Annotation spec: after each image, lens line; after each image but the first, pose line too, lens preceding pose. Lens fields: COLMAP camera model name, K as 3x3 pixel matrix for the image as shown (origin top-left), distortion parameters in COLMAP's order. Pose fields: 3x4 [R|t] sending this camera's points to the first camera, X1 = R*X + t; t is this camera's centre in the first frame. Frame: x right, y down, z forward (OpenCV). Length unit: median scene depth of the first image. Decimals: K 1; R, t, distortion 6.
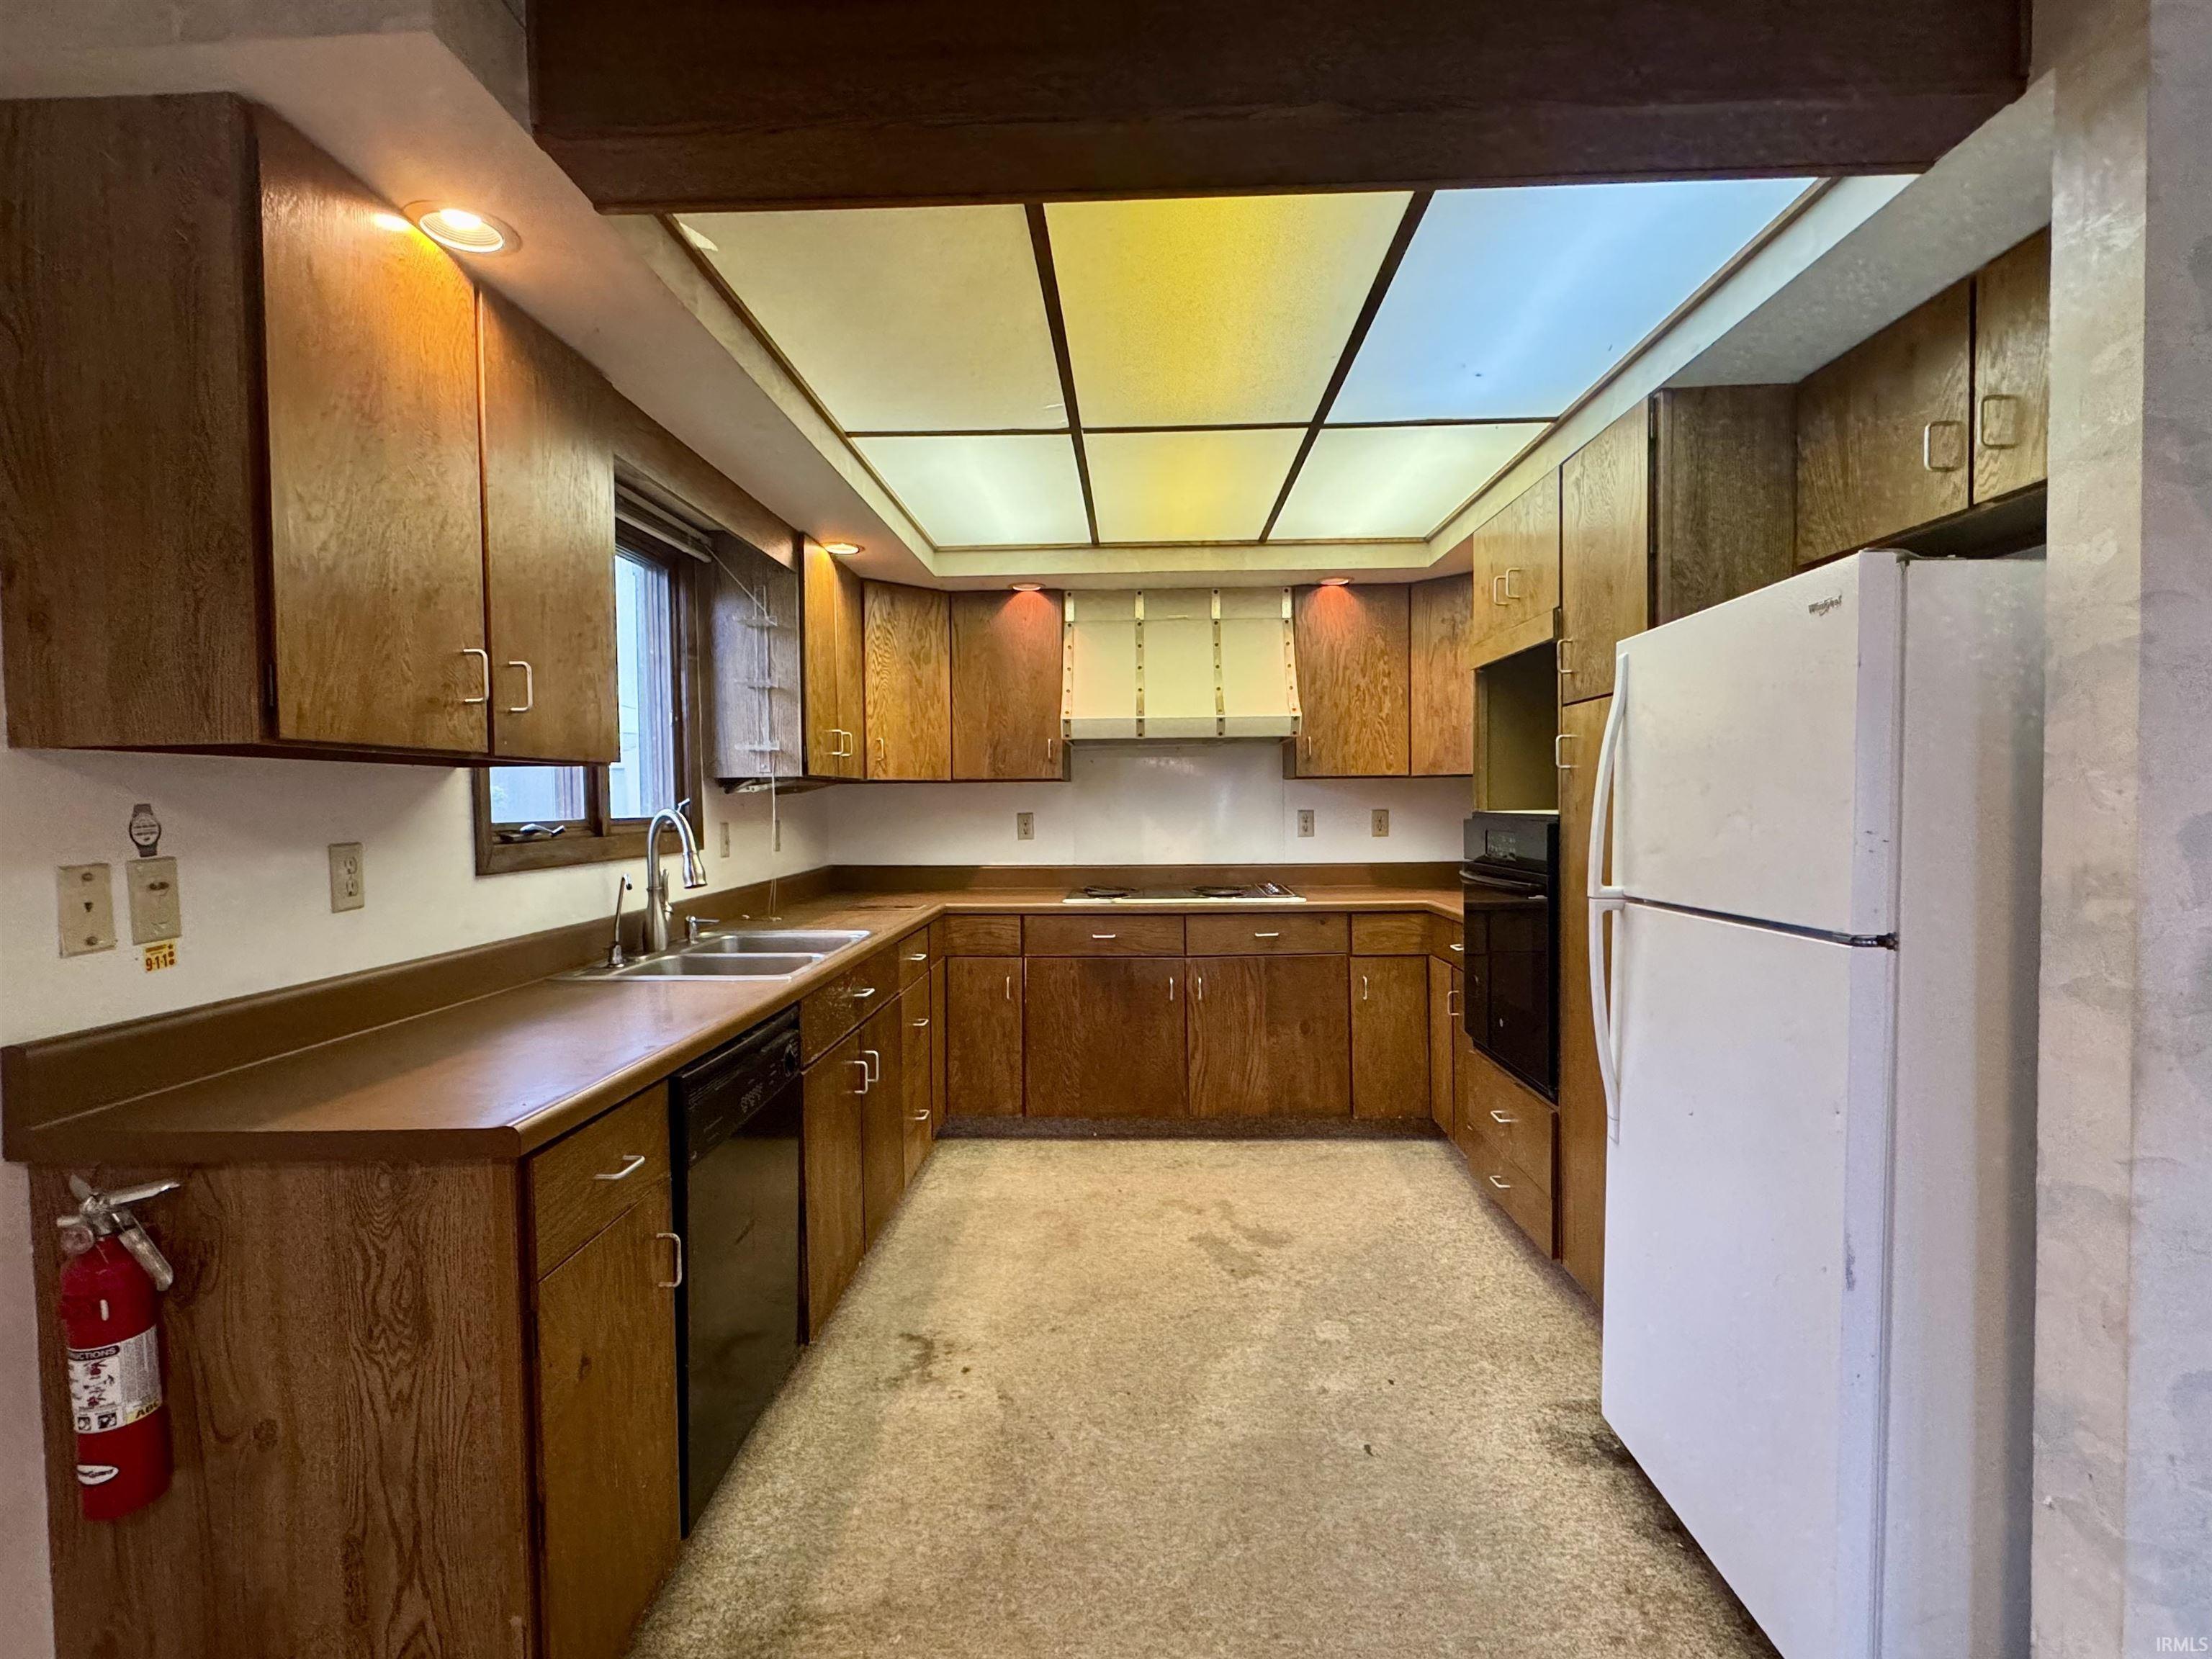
lens RADIAL K [[1049.9, 0, 1099.0], [0, 1049.9, 831.8], [0, 0, 1]] dist [0.001559, -0.001626]
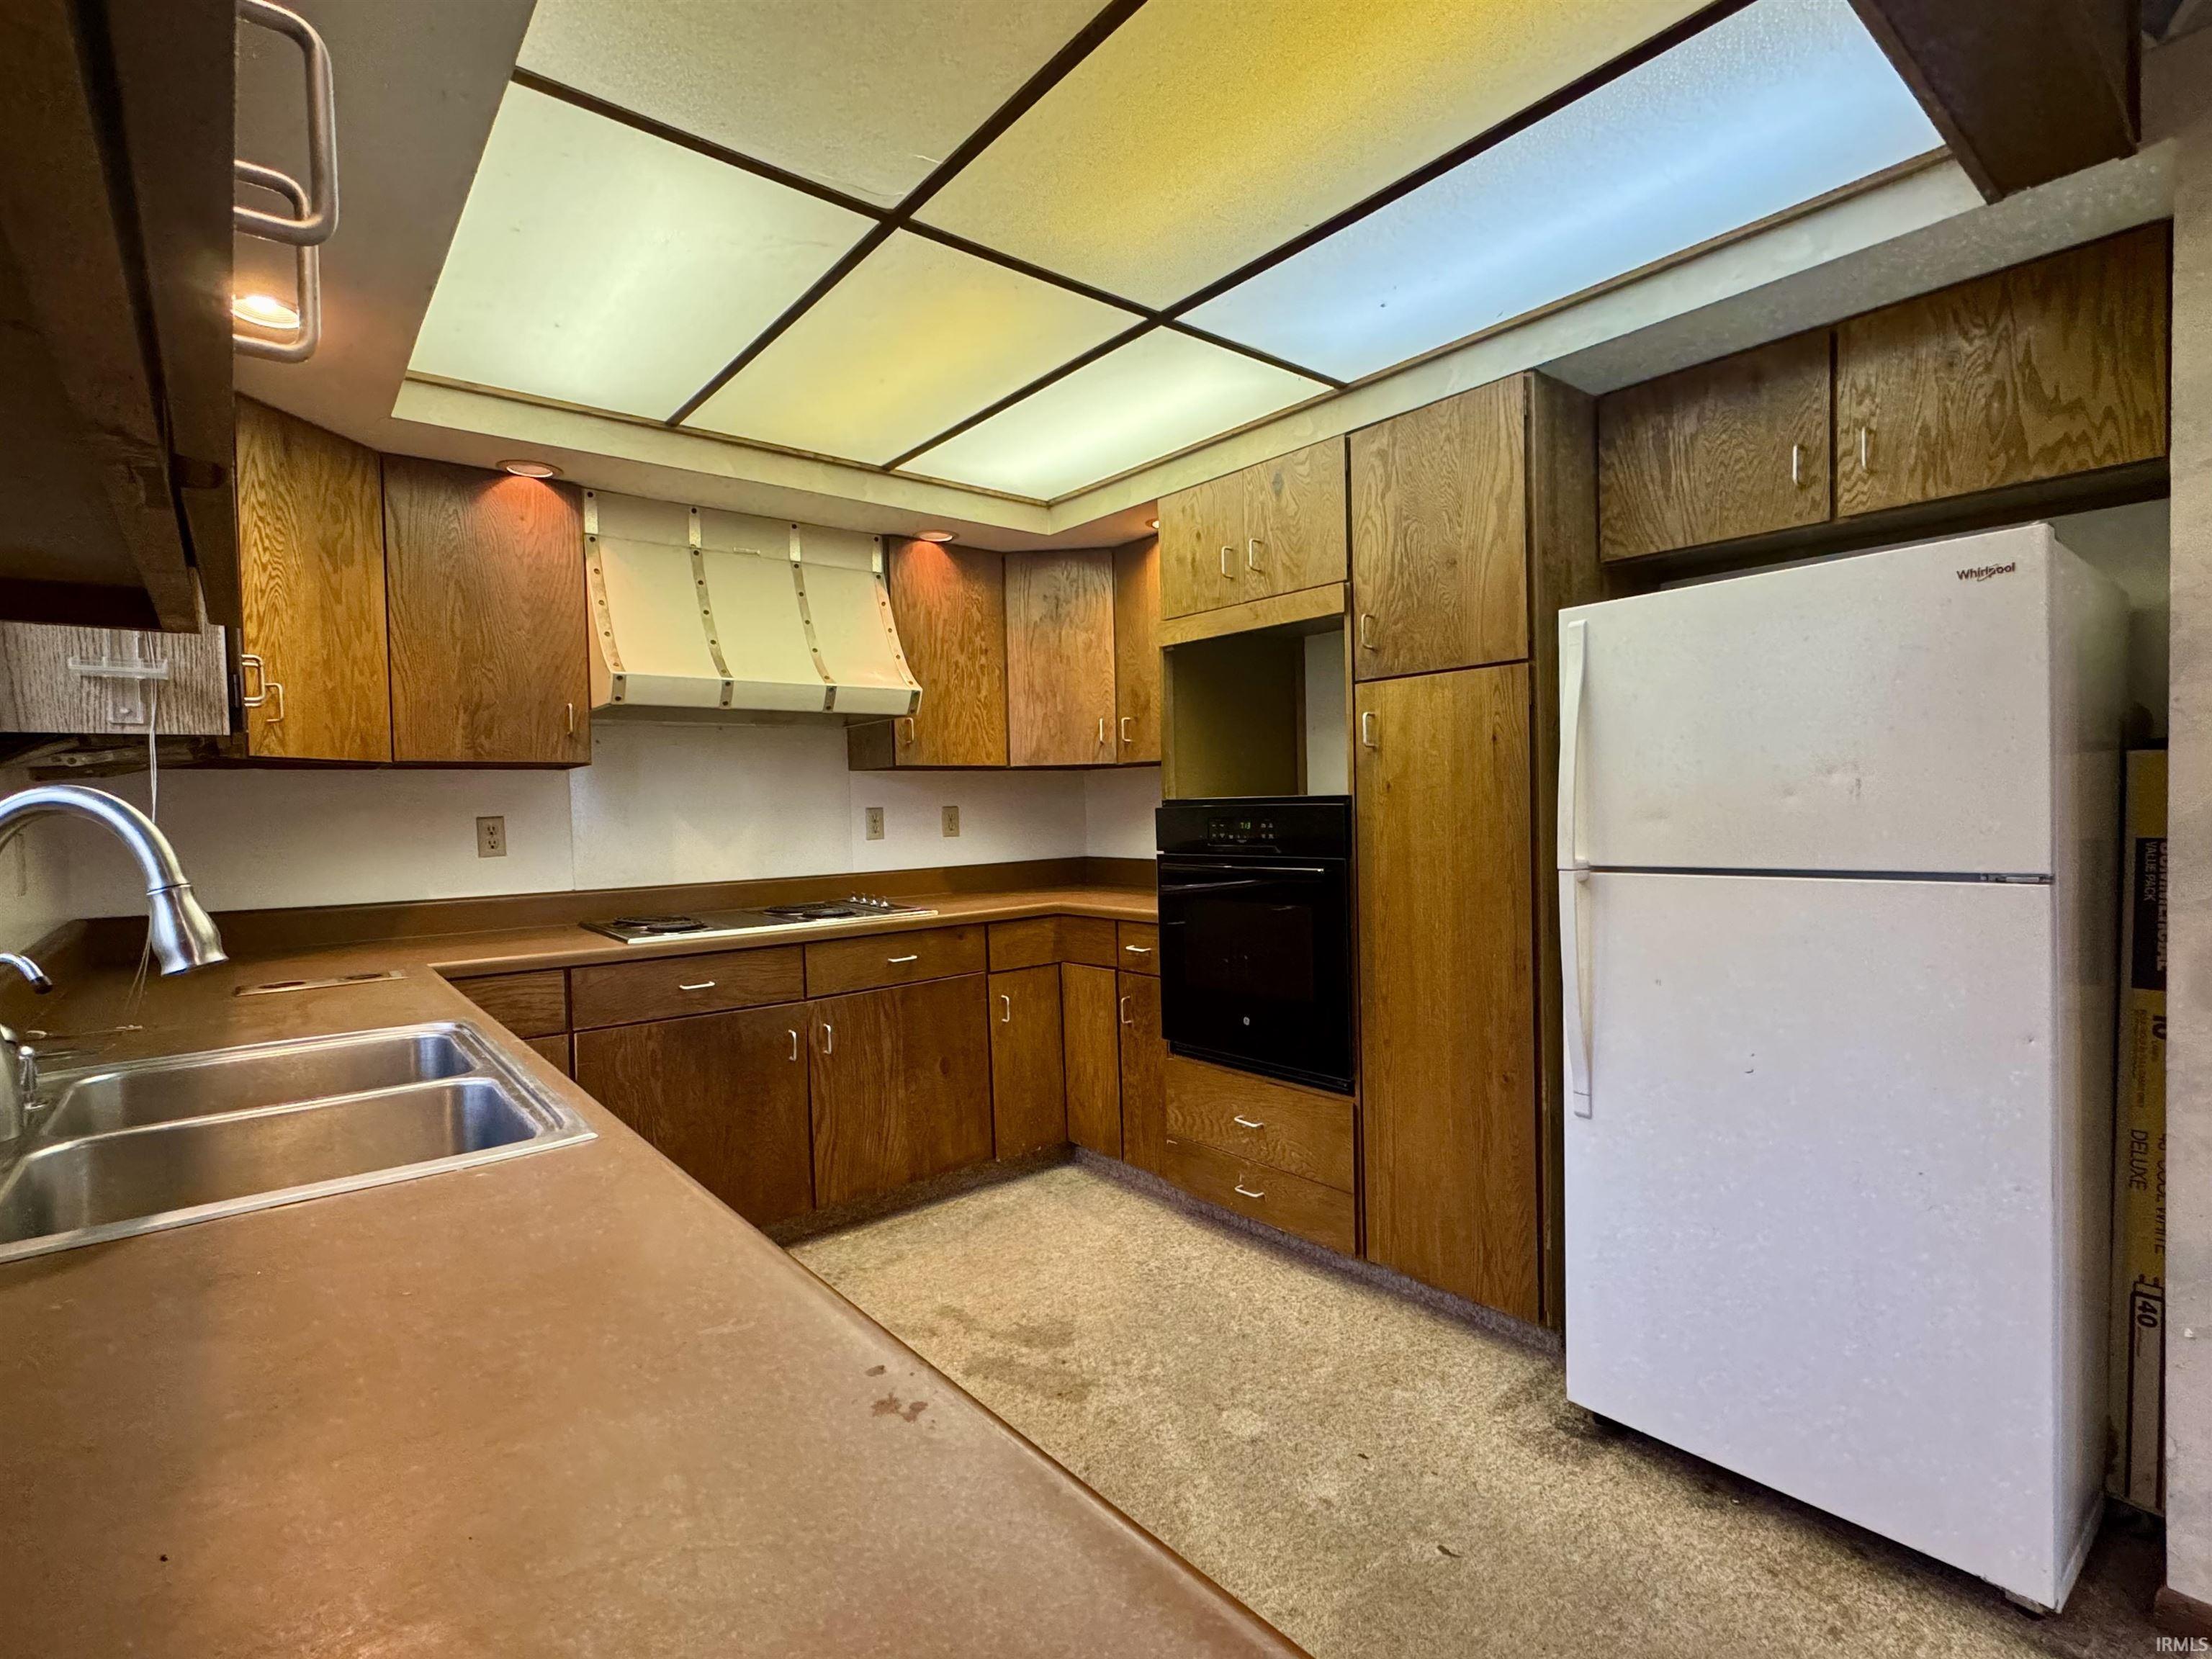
lens RADIAL K [[1049.9, 0, 1105.3], [0, 1049.9, 831.2], [0, 0, 1]] dist [0.001559, -0.001626]
pose [[0.747413, -0.024842, 0.663895, -0.254581], [0.035541, 0.999365, -0.002618, 0.007623], [-0.663409, 0.025553, 0.747821, 0.290030]]
